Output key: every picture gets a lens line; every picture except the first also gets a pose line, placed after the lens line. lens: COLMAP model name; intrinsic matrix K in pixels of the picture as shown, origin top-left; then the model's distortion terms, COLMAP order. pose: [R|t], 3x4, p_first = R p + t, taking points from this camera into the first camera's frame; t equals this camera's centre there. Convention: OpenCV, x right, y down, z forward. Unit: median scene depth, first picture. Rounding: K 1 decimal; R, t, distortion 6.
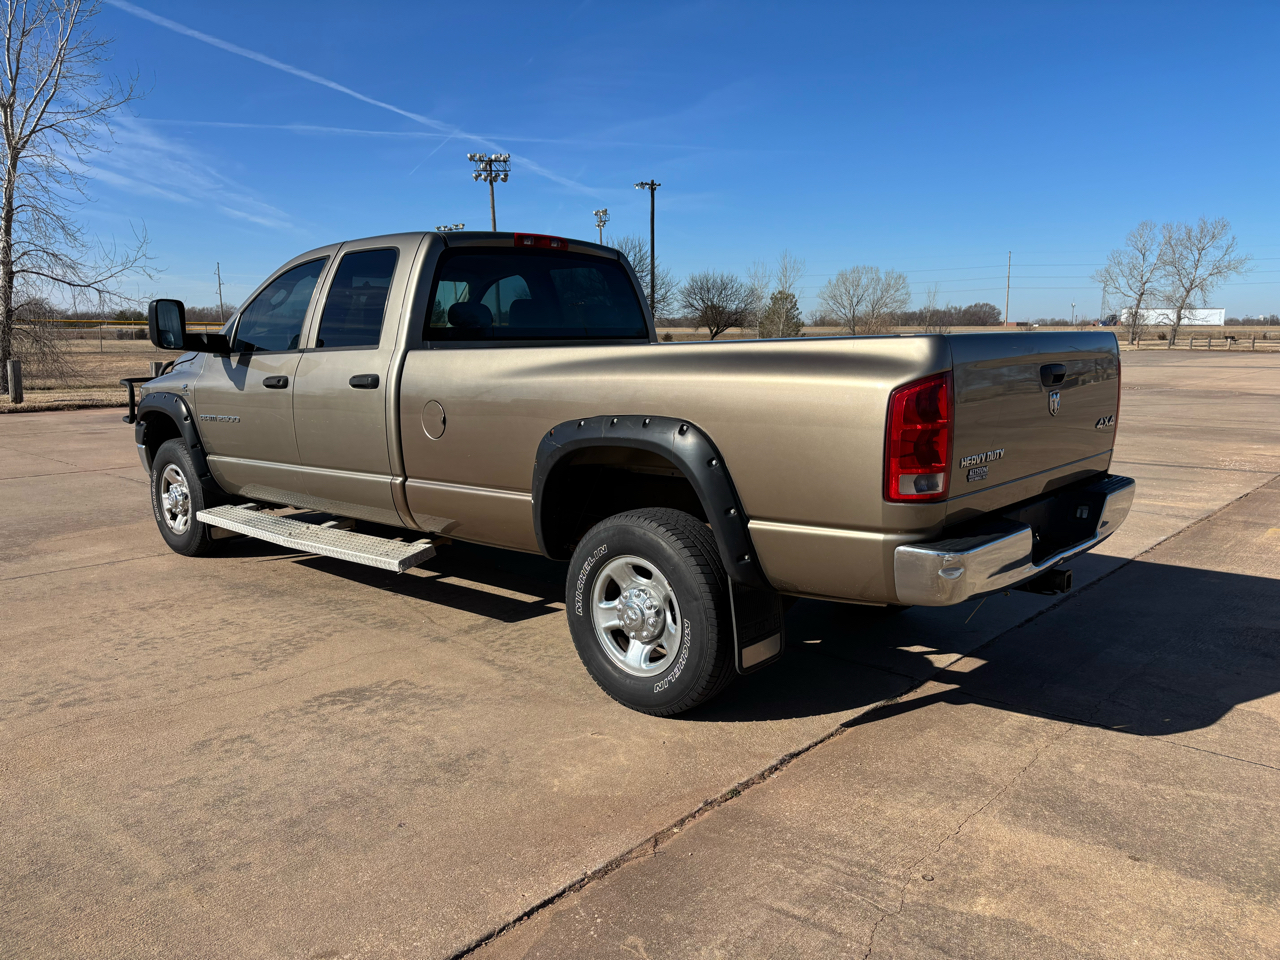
lens RADIAL K [[968.4, 0, 630.5], [0, 968.4, 479.5], [0, 0, 1]] dist [0.046469, -0.044563]
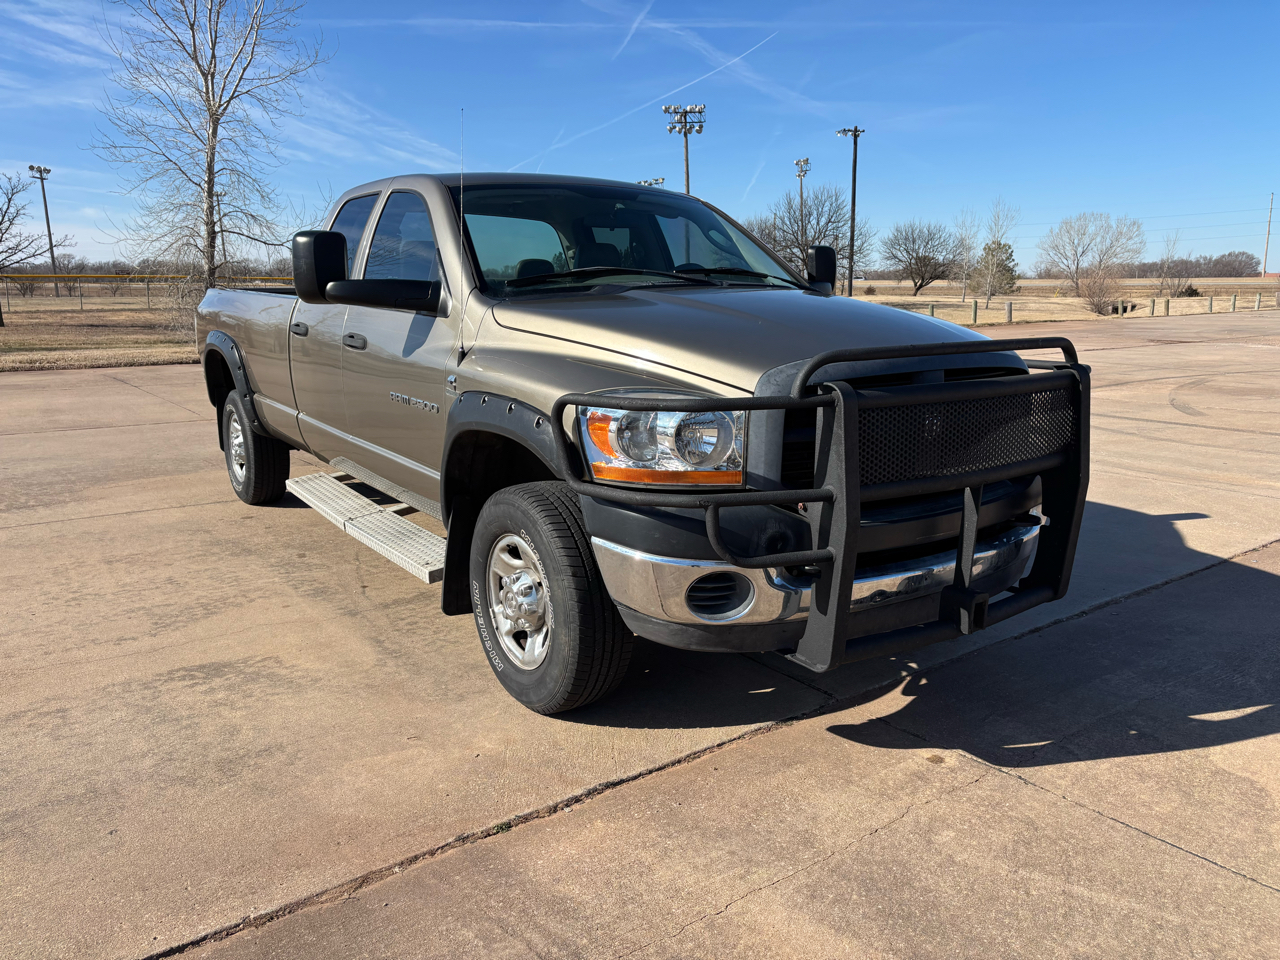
lens RADIAL K [[968.4, 0, 645.9], [0, 968.4, 478.9], [0, 0, 1]] dist [0.046469, -0.044563]
pose [[0.981256, 0.034227, -0.189644, 0.274107], [-0.025815, 0.998578, 0.046651, -0.016642], [0.190971, -0.040881, 0.980744, 0.149883]]
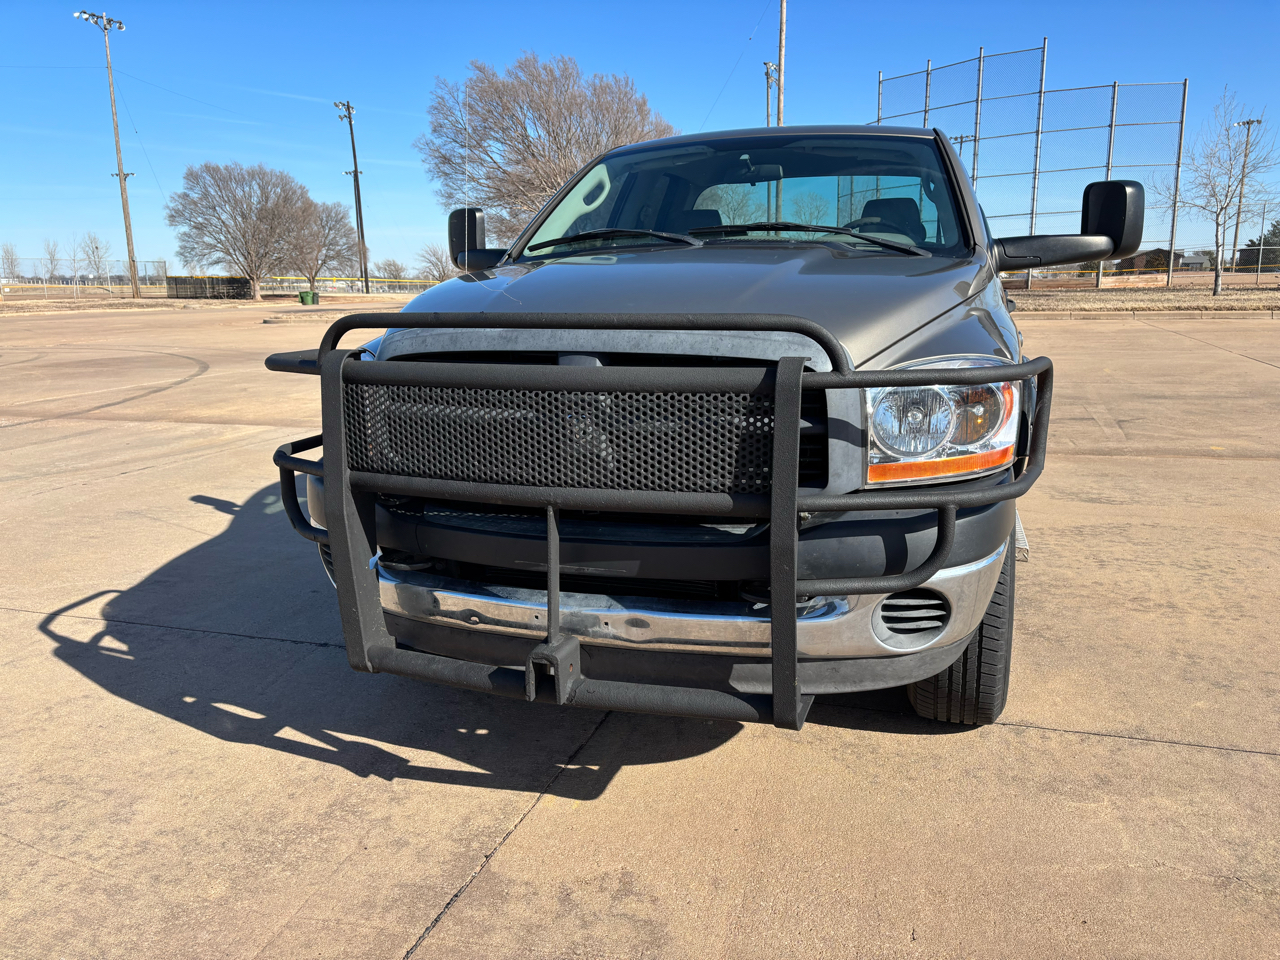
lens RADIAL K [[968.4, 0, 647.4], [0, 968.4, 475.0], [0, 0, 1]] dist [0.046469, -0.044563]
pose [[-0.413141, -0.174014, 0.893887, -1.189023], [0.151560, 0.954746, 0.255910, -0.263057], [-0.897966, 0.241204, -0.368072, 1.942775]]
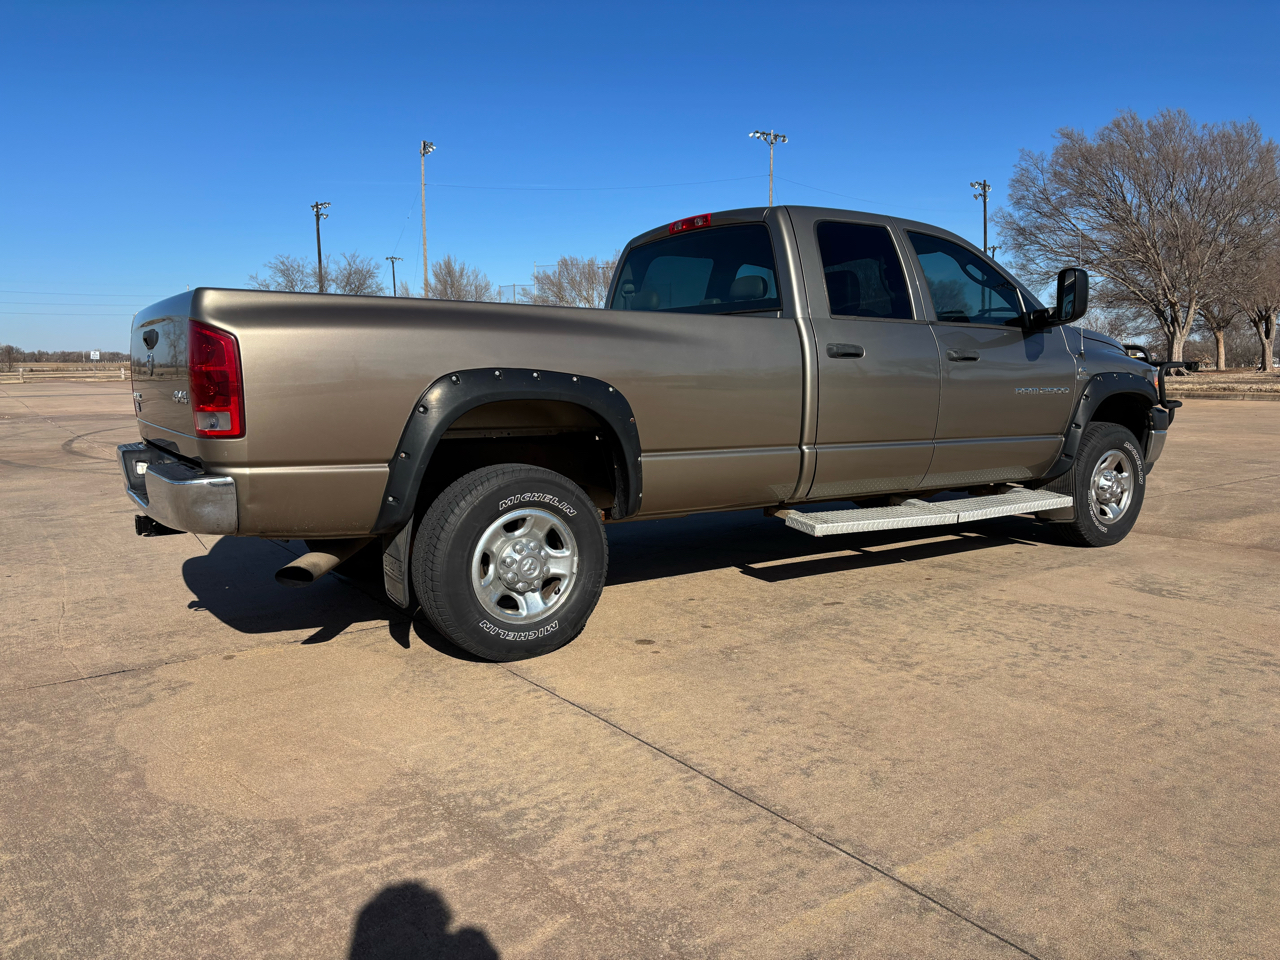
lens RADIAL K [[968.4, 0, 641.4], [0, 968.4, 475.0], [0, 0, 1]] dist [0.046469, -0.044563]
pose [[0.219307, -0.115997, 0.968736, -1.479438], [0.154720, 0.984478, 0.082855, -0.118376], [-0.963310, 0.131712, 0.233850, 1.207071]]
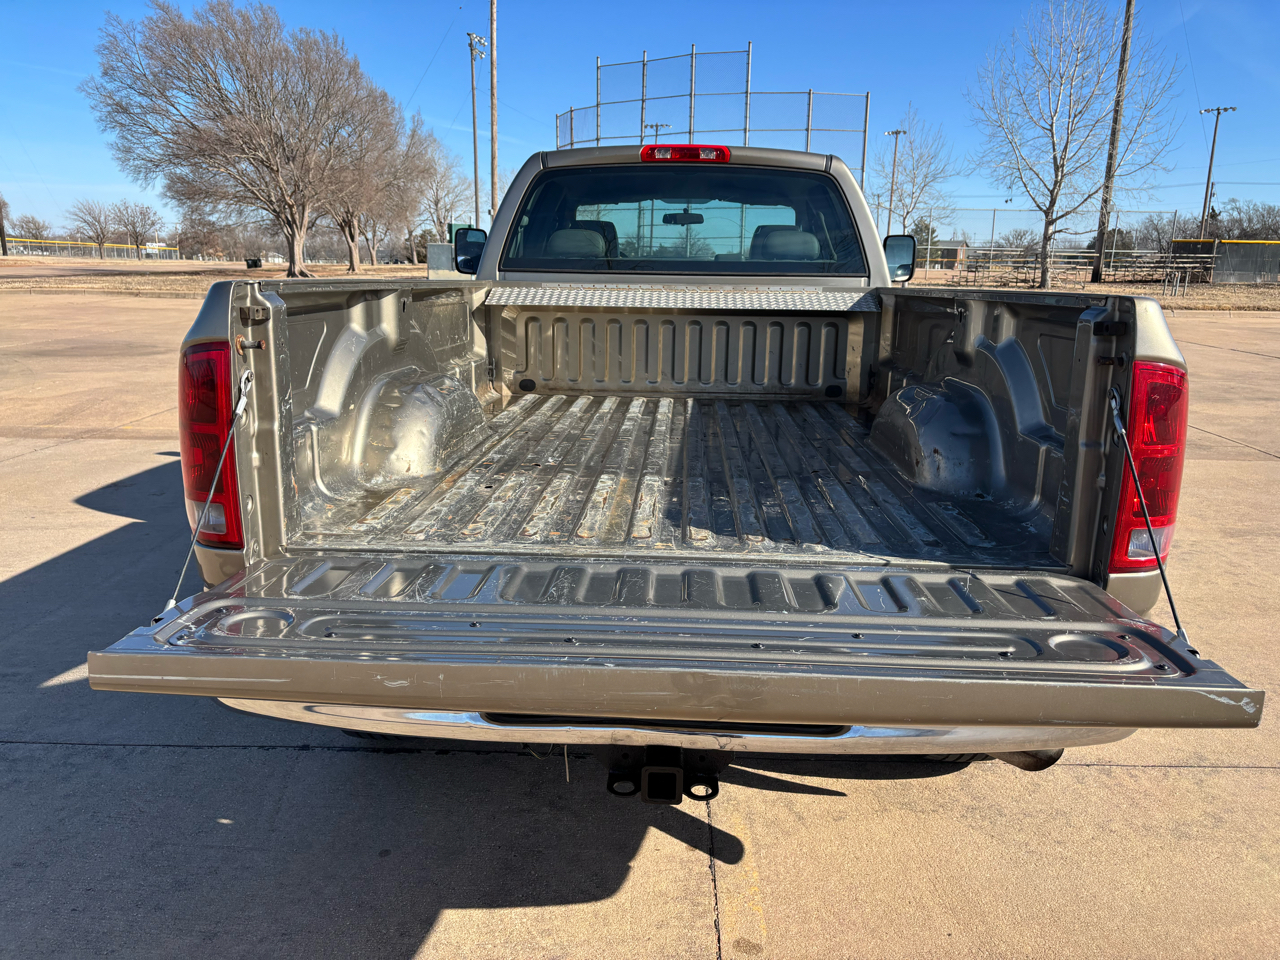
lens RADIAL K [[968.4, 0, 650.0], [0, 968.4, 471.9], [0, 0, 1]] dist [0.046469, -0.044563]
pose [[-0.667556, -0.174963, 0.723711, -0.973149], [0.091721, 0.945270, 0.313131, -0.328561], [-0.738888, 0.275412, -0.614973, 2.110984]]
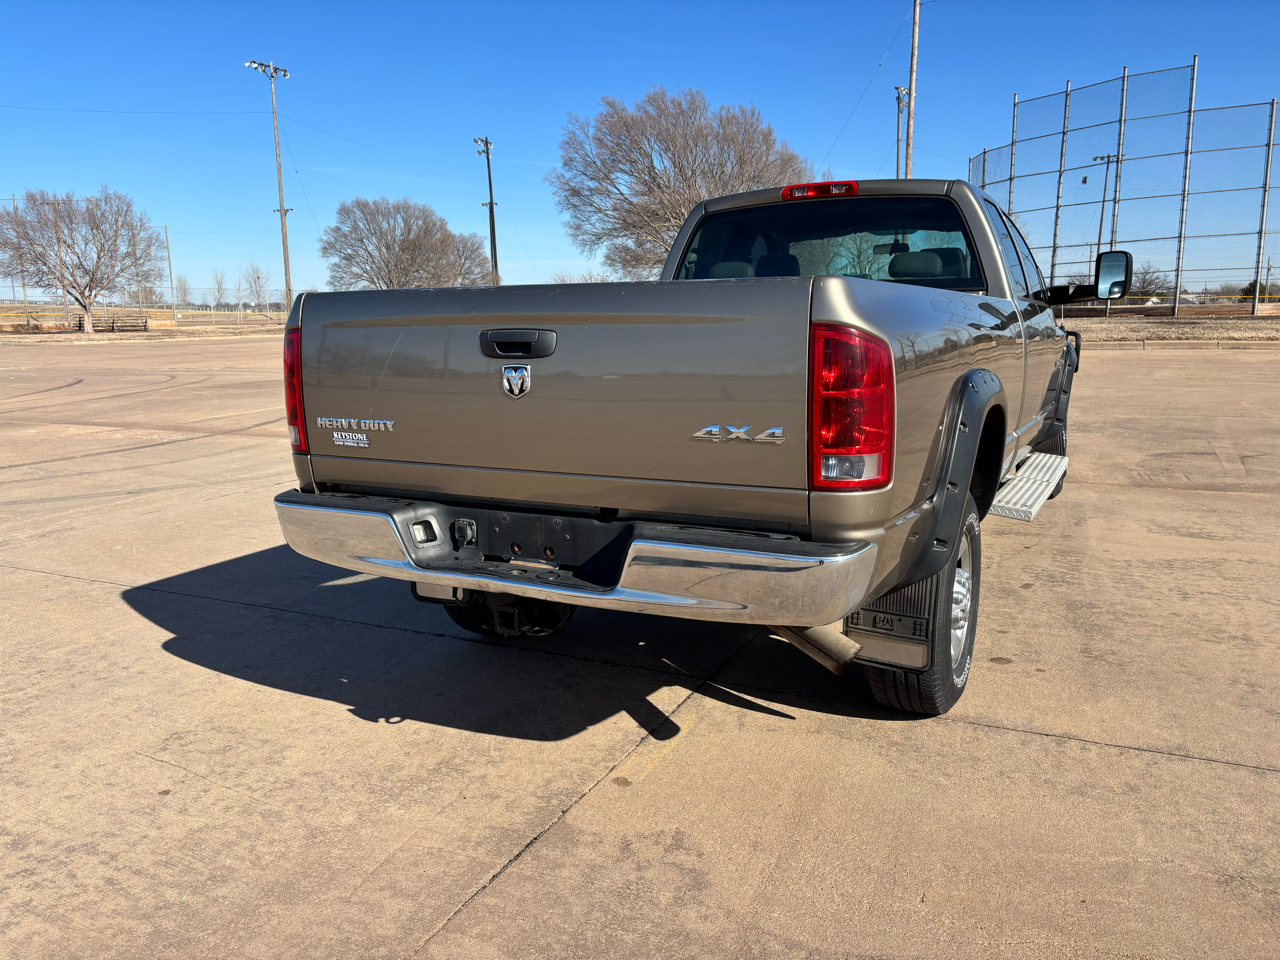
lens RADIAL K [[968.4, 0, 632.0], [0, 968.4, 477.7], [0, 0, 1]] dist [0.046469, -0.044563]
pose [[-0.280591, -0.161932, 0.946069, -1.285477], [0.159258, 0.964149, 0.212261, -0.274645], [-0.946523, 0.210227, -0.244742, 1.942390]]
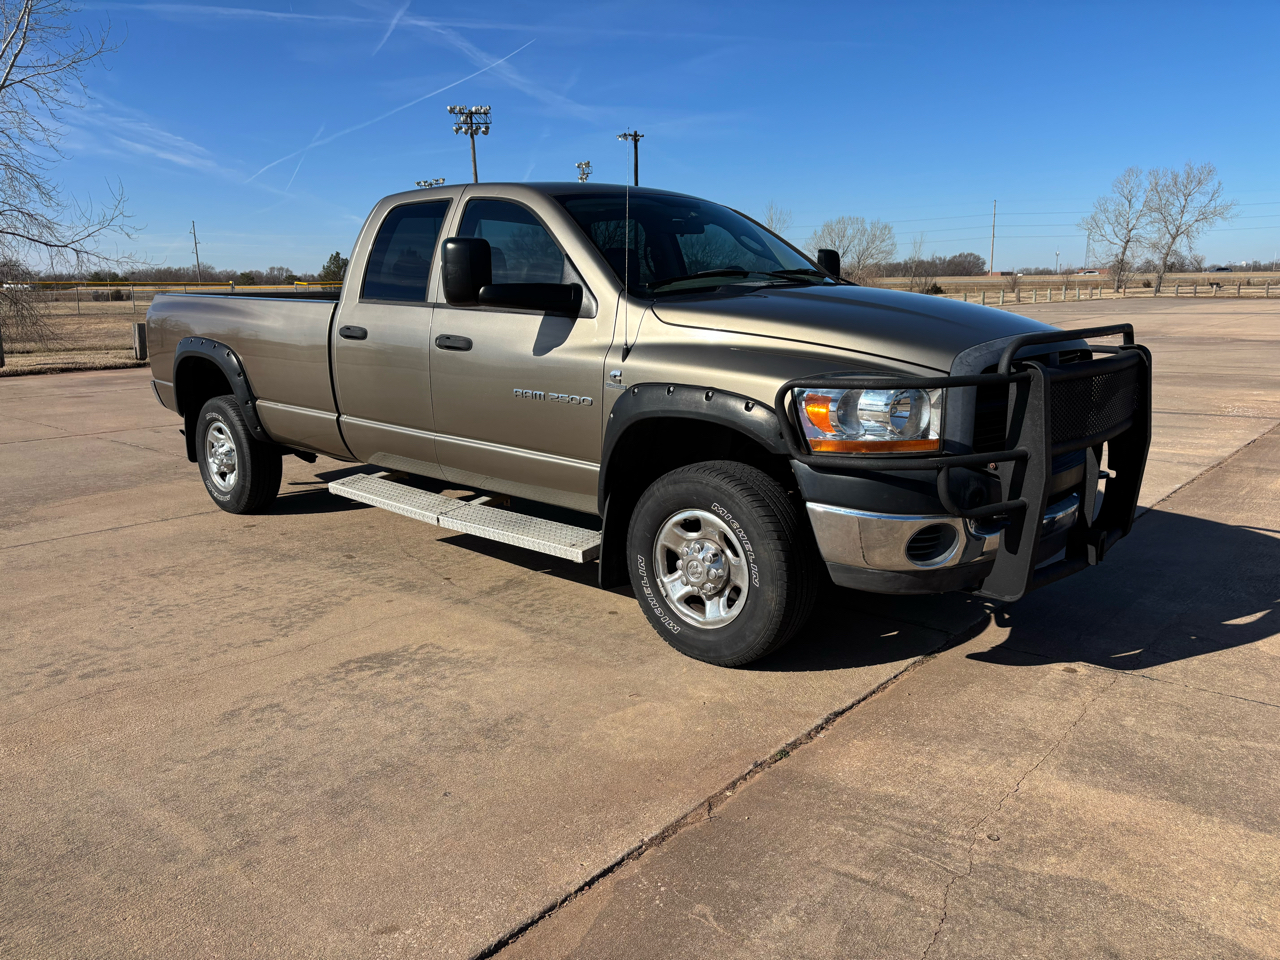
lens RADIAL K [[968.4, 0, 631.1], [0, 968.4, 474.2], [0, 0, 1]] dist [0.046469, -0.044563]
pose [[0.999761, -0.016231, 0.014628, -0.040521], [0.015636, 0.999082, 0.039884, -0.000212], [-0.015262, -0.039646, 0.999097, 0.025655]]
